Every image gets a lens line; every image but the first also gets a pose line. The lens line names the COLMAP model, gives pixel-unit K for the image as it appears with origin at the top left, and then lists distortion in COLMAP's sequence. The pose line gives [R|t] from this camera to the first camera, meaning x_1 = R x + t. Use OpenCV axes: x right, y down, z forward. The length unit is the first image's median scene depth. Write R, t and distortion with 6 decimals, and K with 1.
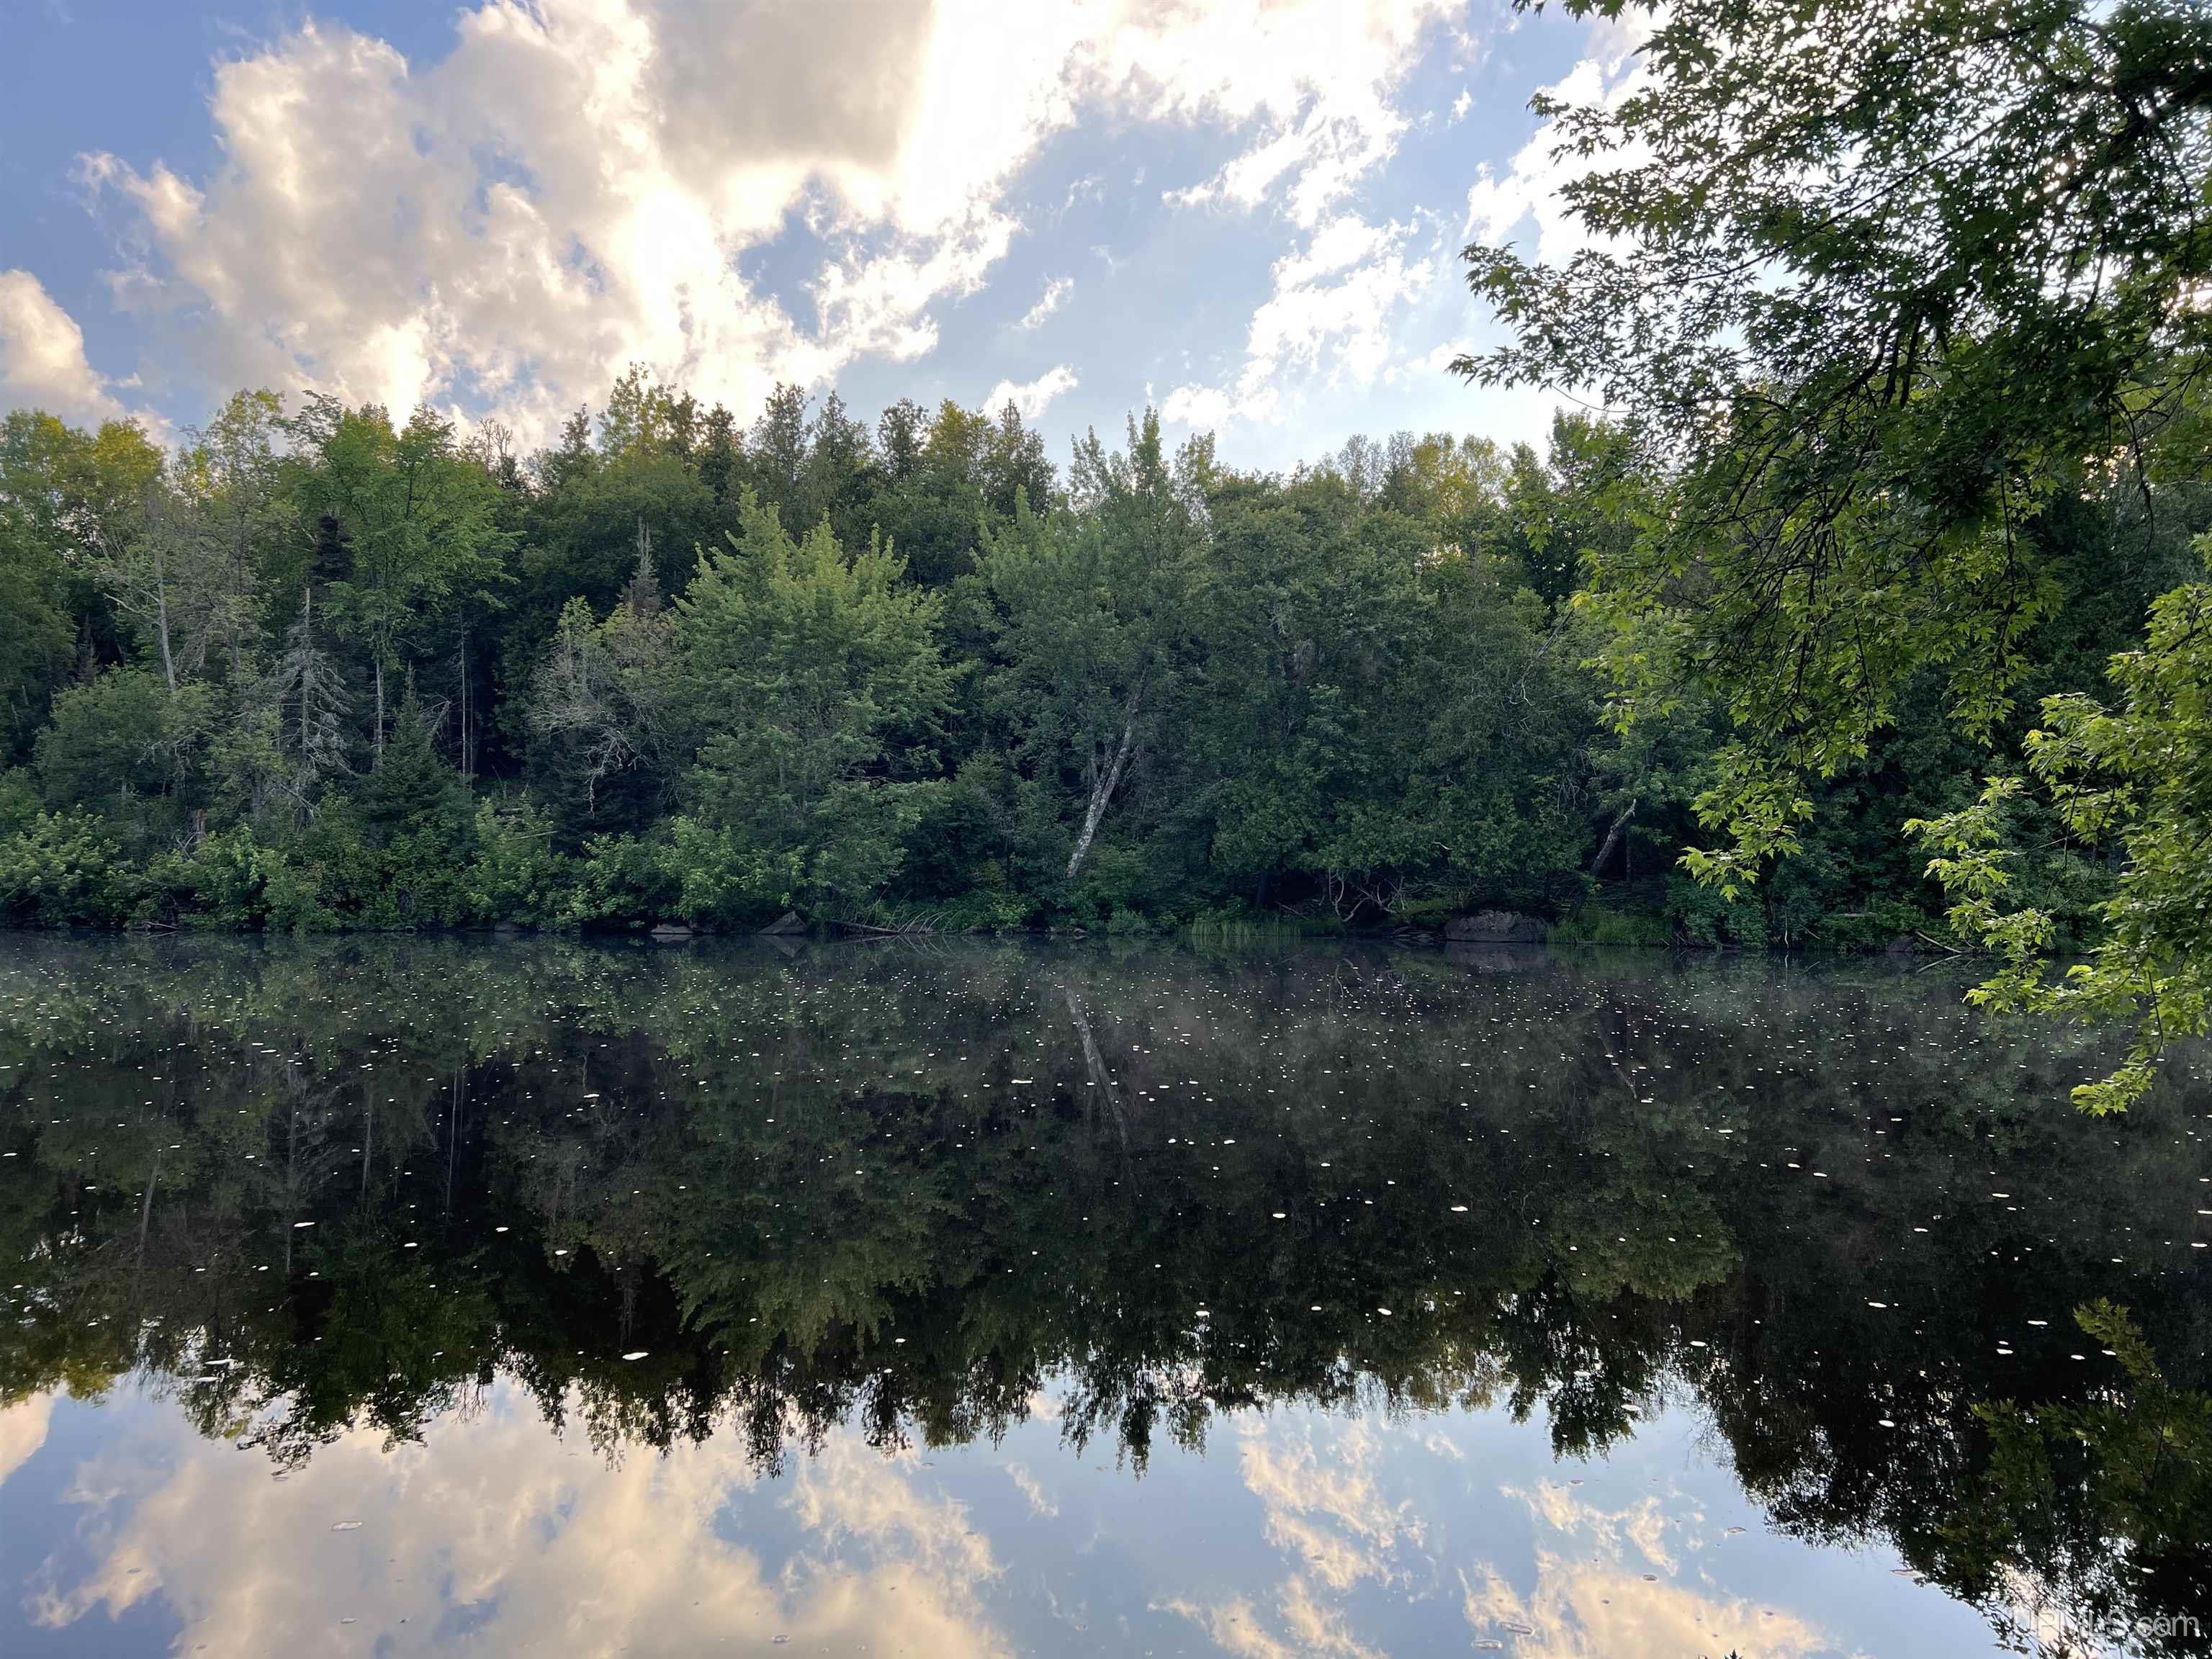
lens RADIAL K [[1614.5, 0, 1104.1], [0, 1614.5, 838.6], [0, 0, 1]] dist [0.108963, -0.150577]
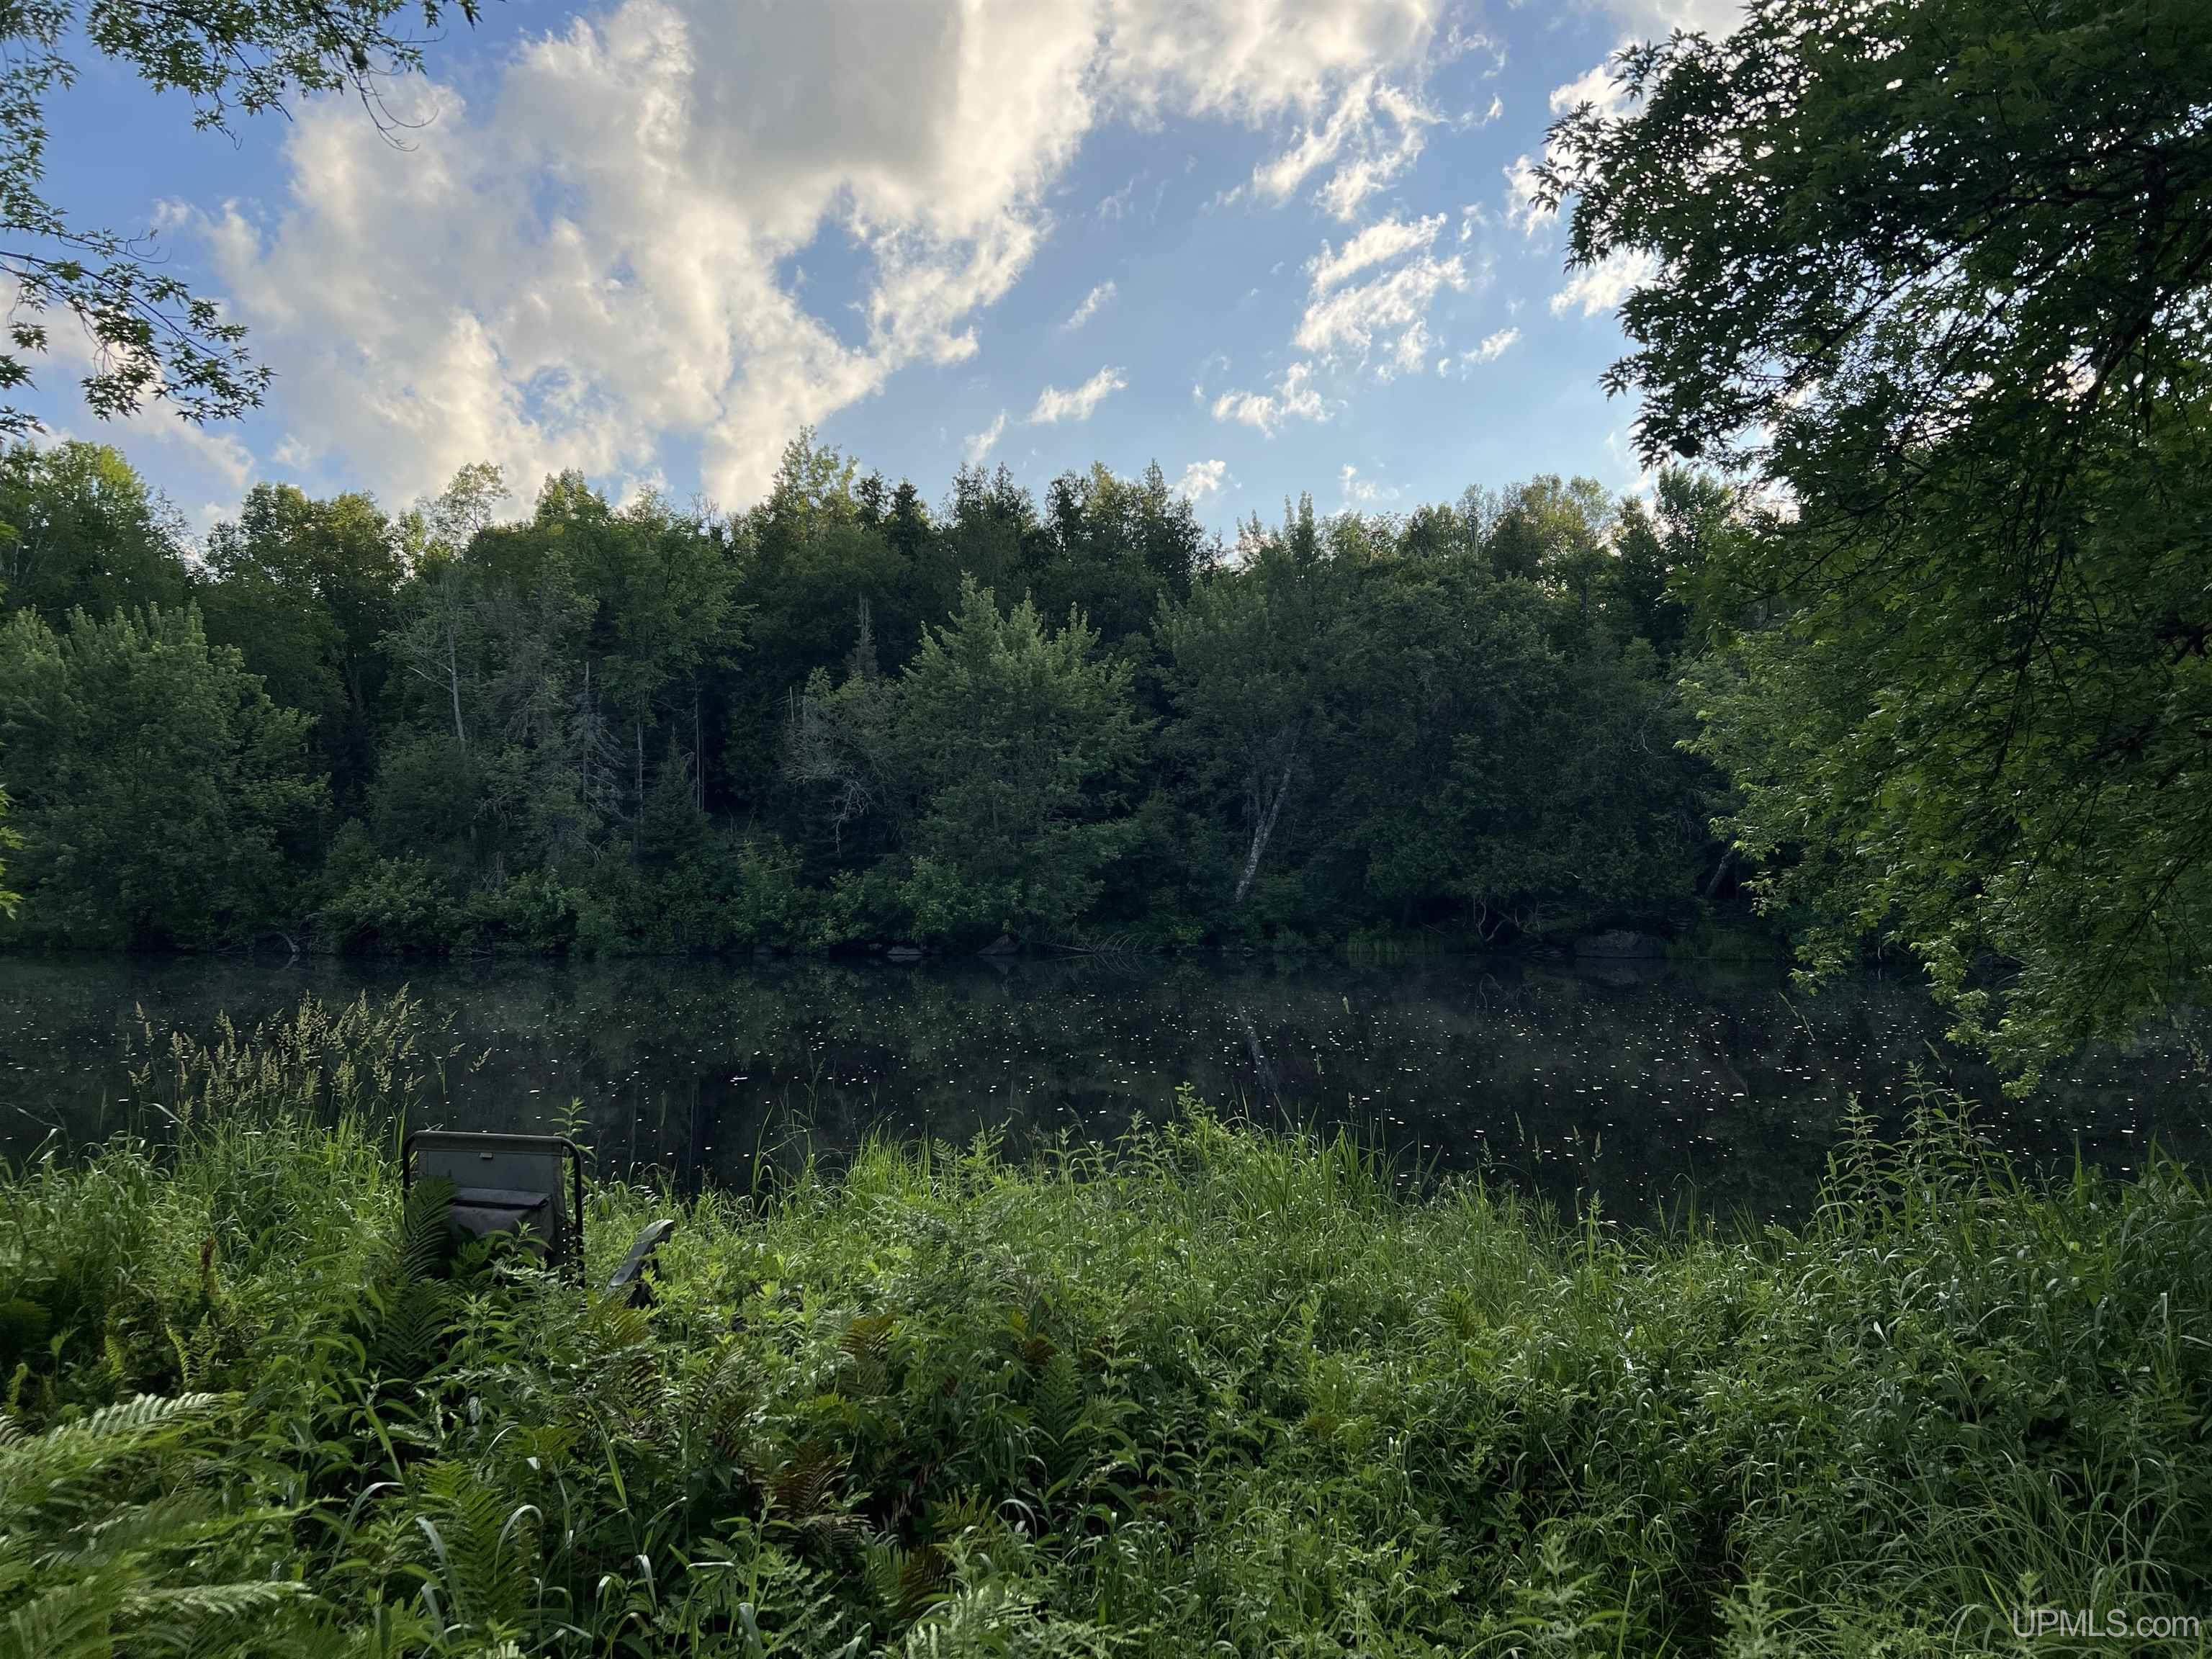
lens RADIAL K [[1615.4, 0, 1116.1], [0, 1615.4, 817.4], [0, 0, 1]] dist [0.099159, -0.136149]
pose [[0.998814, -0.011238, -0.047383, -0.054233], [0.010625, 0.999857, -0.013159, -0.022261], [0.047524, 0.012640, 0.998790, -0.151418]]
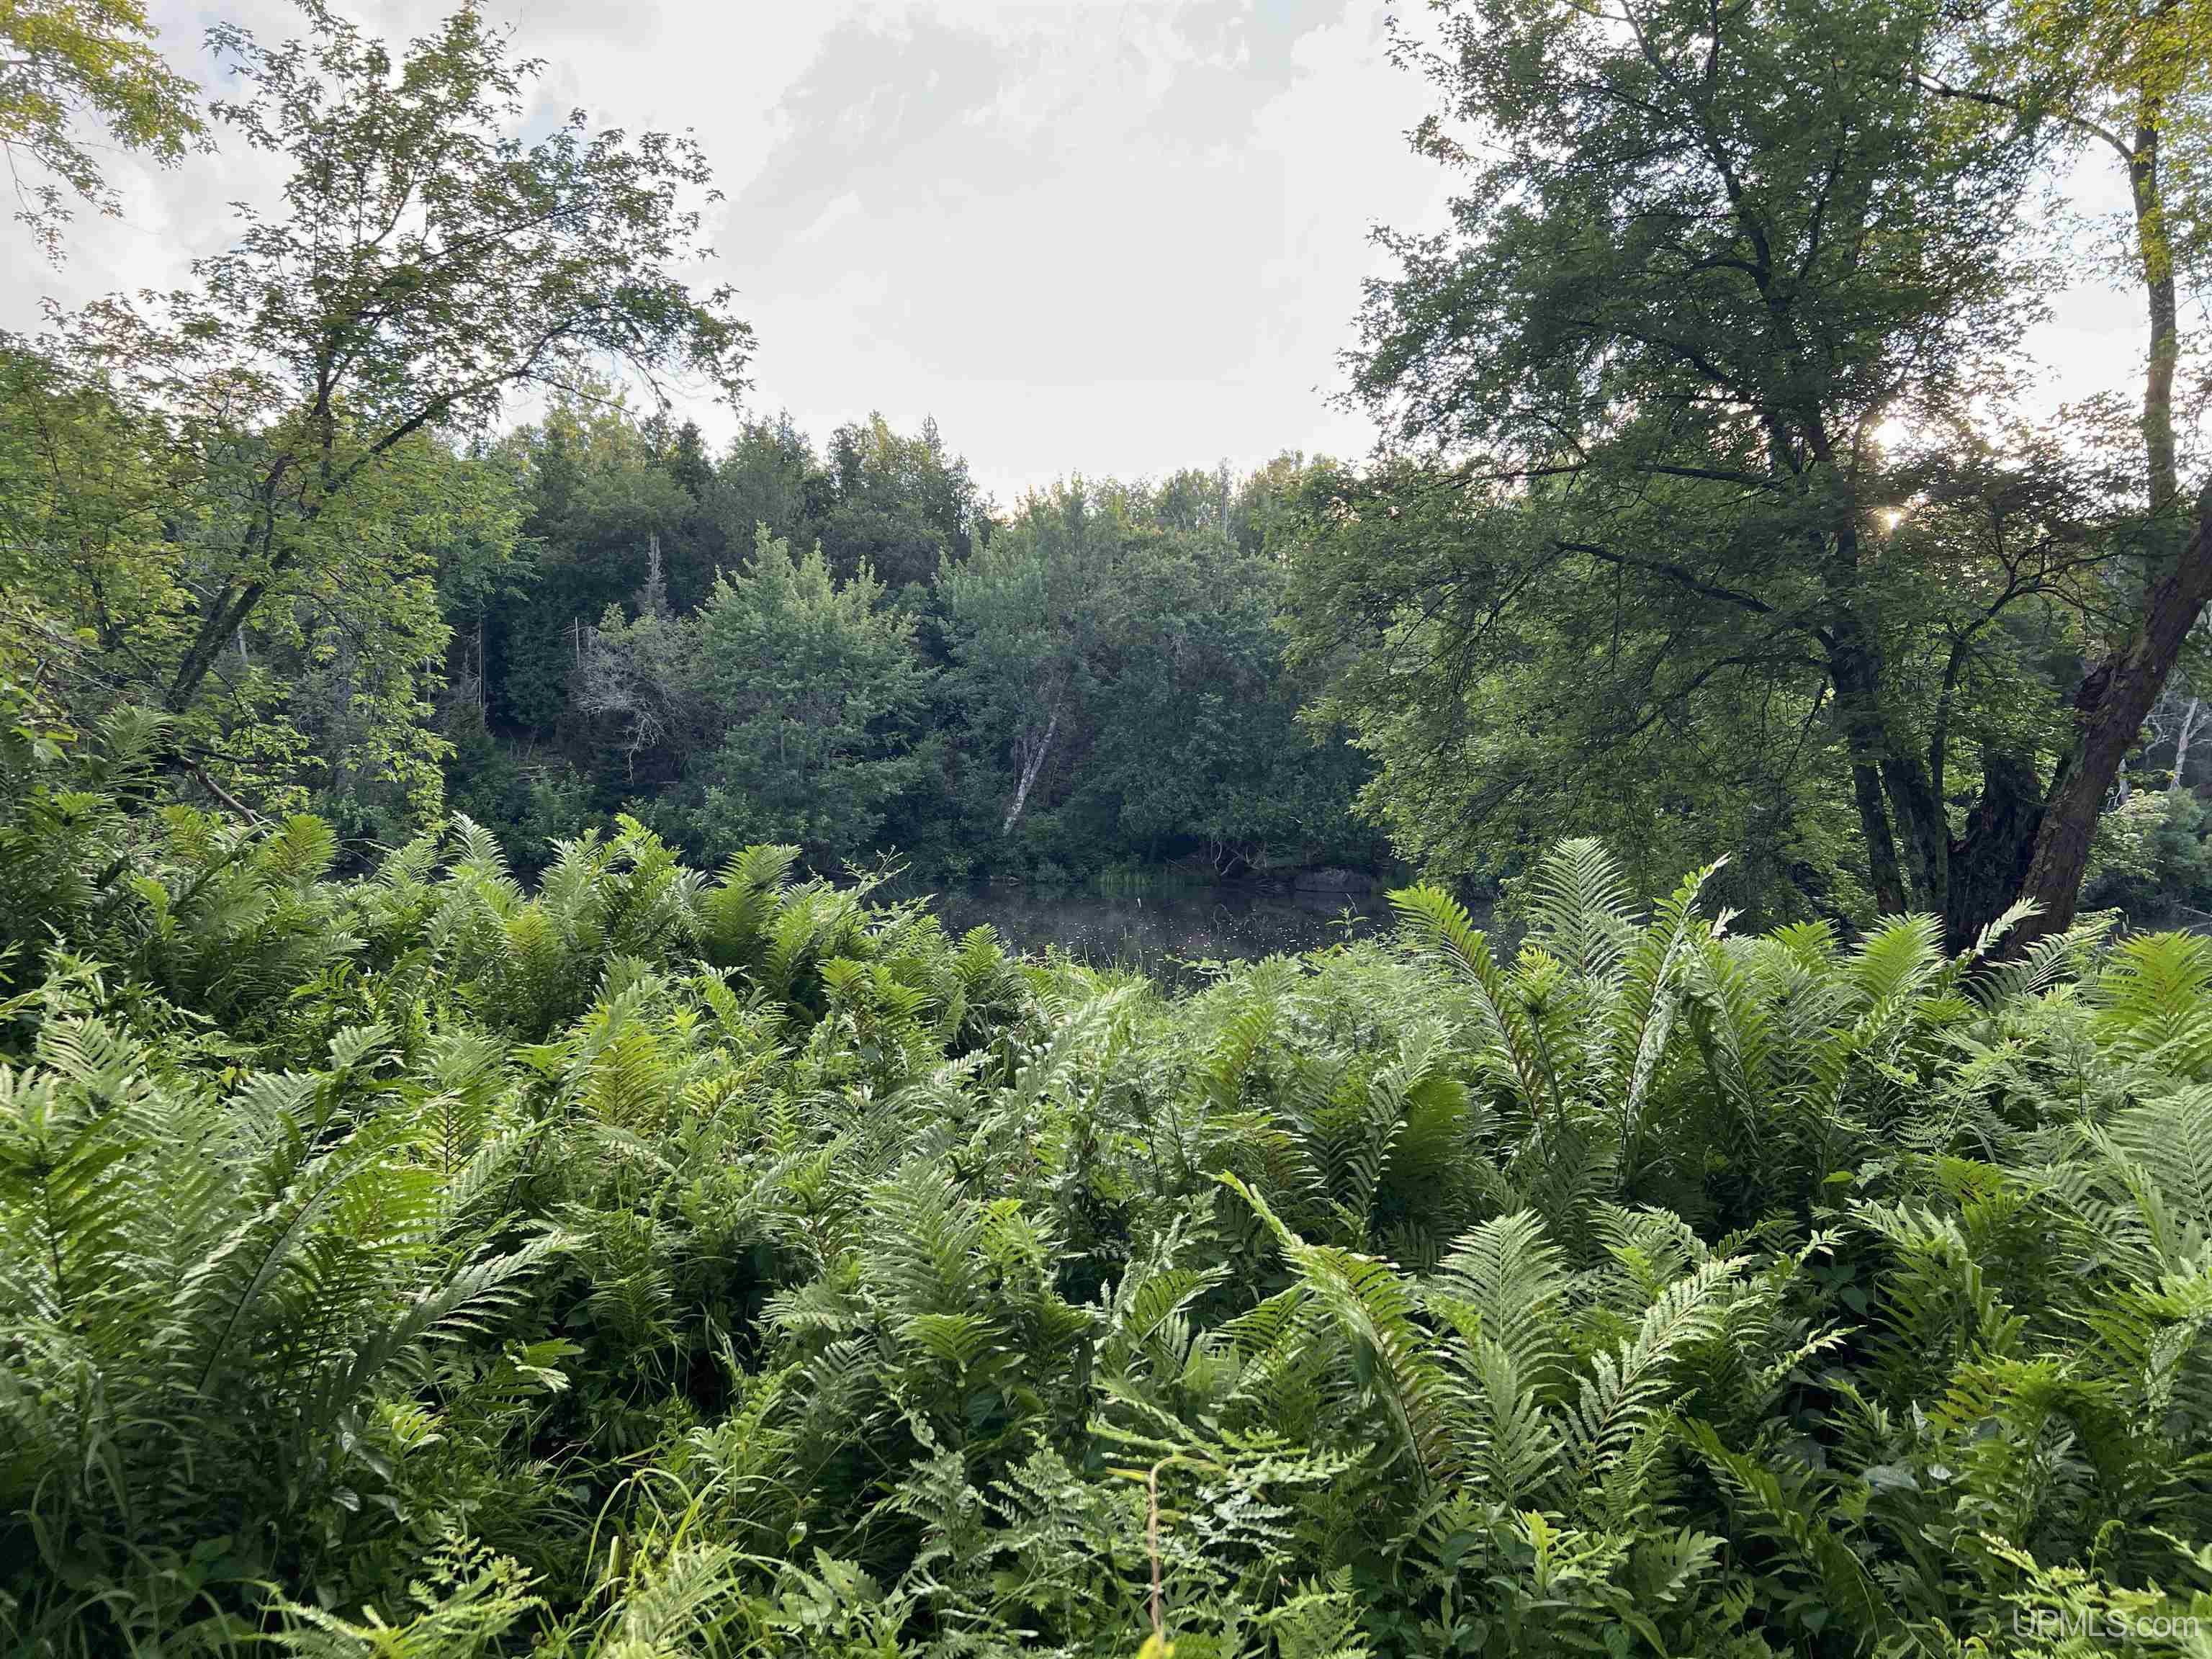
lens RADIAL K [[1615.4, 0, 1116.1], [0, 1615.4, 817.4], [0, 0, 1]] dist [0.099159, -0.136149]
pose [[0.993936, 0.018504, 0.108393, -0.073698], [-0.021657, 0.999374, 0.027988, -0.028365], [-0.107808, -0.030166, 0.993714, -0.269803]]
